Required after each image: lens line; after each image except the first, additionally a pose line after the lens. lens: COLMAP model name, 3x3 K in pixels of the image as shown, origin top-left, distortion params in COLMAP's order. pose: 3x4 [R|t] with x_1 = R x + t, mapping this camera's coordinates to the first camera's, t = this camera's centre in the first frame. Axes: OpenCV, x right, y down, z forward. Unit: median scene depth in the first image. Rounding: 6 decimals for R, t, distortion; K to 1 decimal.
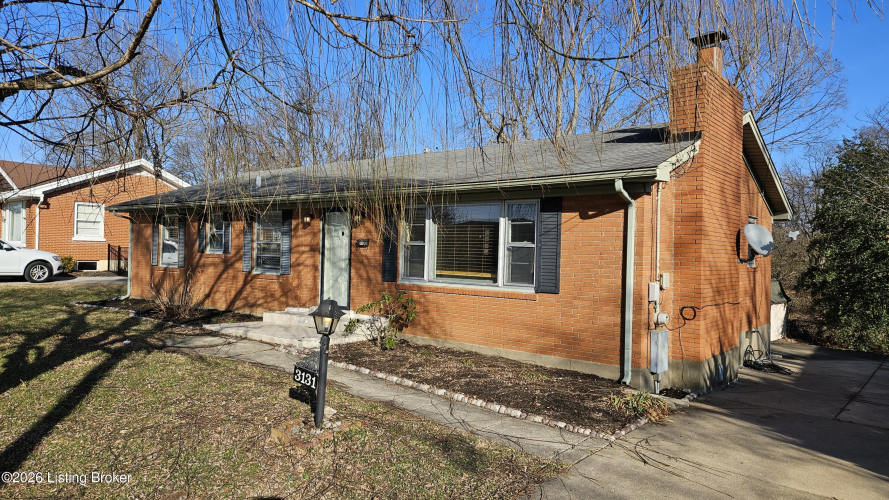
lens RADIAL K [[615.8, 0, 444.5], [0, 615.8, 250.0], [0, 0, 1]] dist [0.006275, 0.000260]
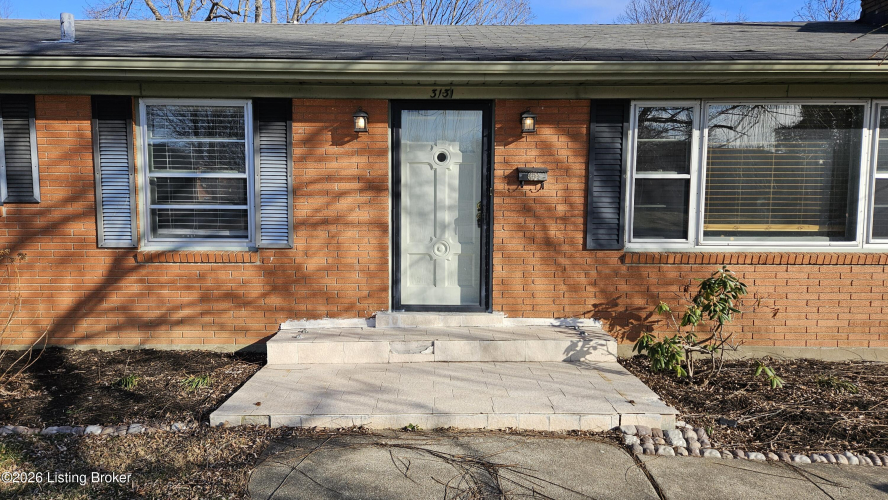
lens RADIAL K [[603.8, 0, 438.5], [0, 603.8, 252.4], [0, 0, 1]] dist [0.043822, -0.000349]
pose [[0.751087, -0.060451, 0.657429, -0.549871], [0.007598, 0.996525, 0.082951, 0.011382], [-0.660159, -0.057308, 0.748936, 0.721749]]
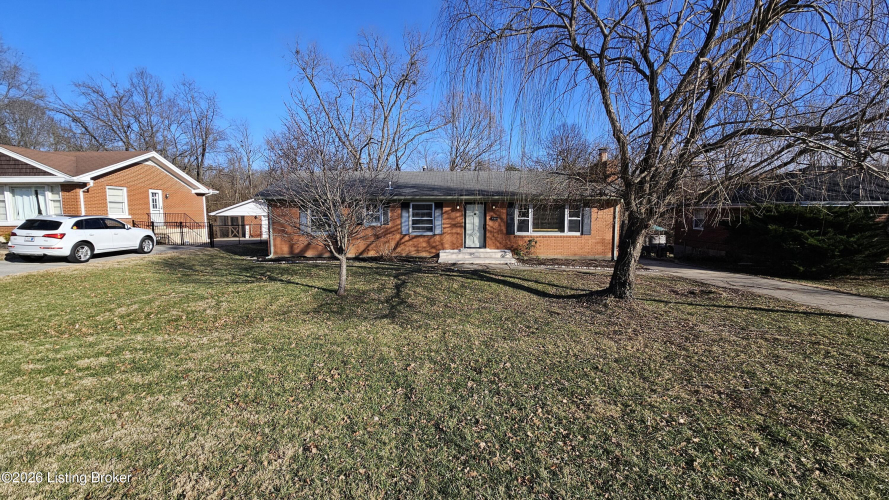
lens RADIAL K [[362.5, 0, 444.5], [0, 362.5, 250.0], [0, 0, 1]] dist [0.001948, -0.000220]
pose [[0.767033, -0.087680, 0.635588, -1.232807], [0.015401, 0.992849, 0.118379, -0.062242], [-0.641423, -0.081012, 0.762898, 0.071722]]
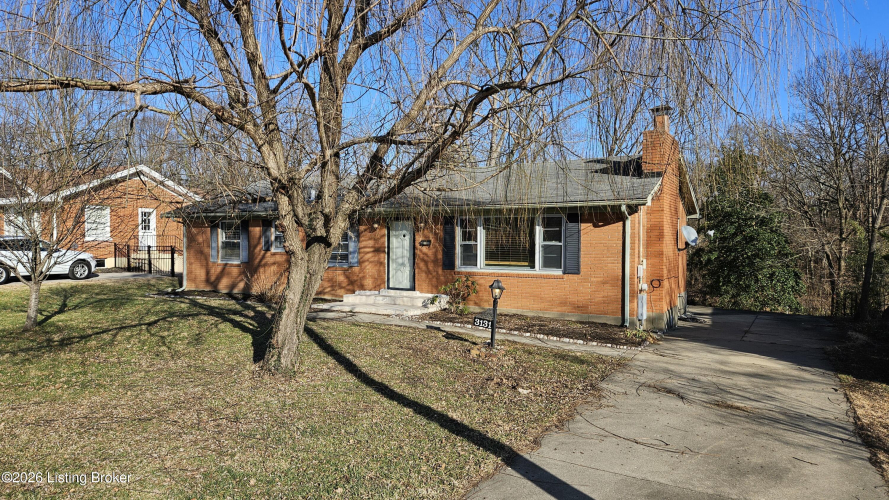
lens RADIAL K [[604.5, 0, 438.9], [0, 604.5, 252.4], [0, 0, 1]] dist [0.043822, -0.000349]
pose [[0.987224, -0.024314, 0.157470, -0.342042], [0.019993, 0.999380, 0.028966, -0.030603], [-0.158077, -0.025448, 0.987099, -0.399680]]
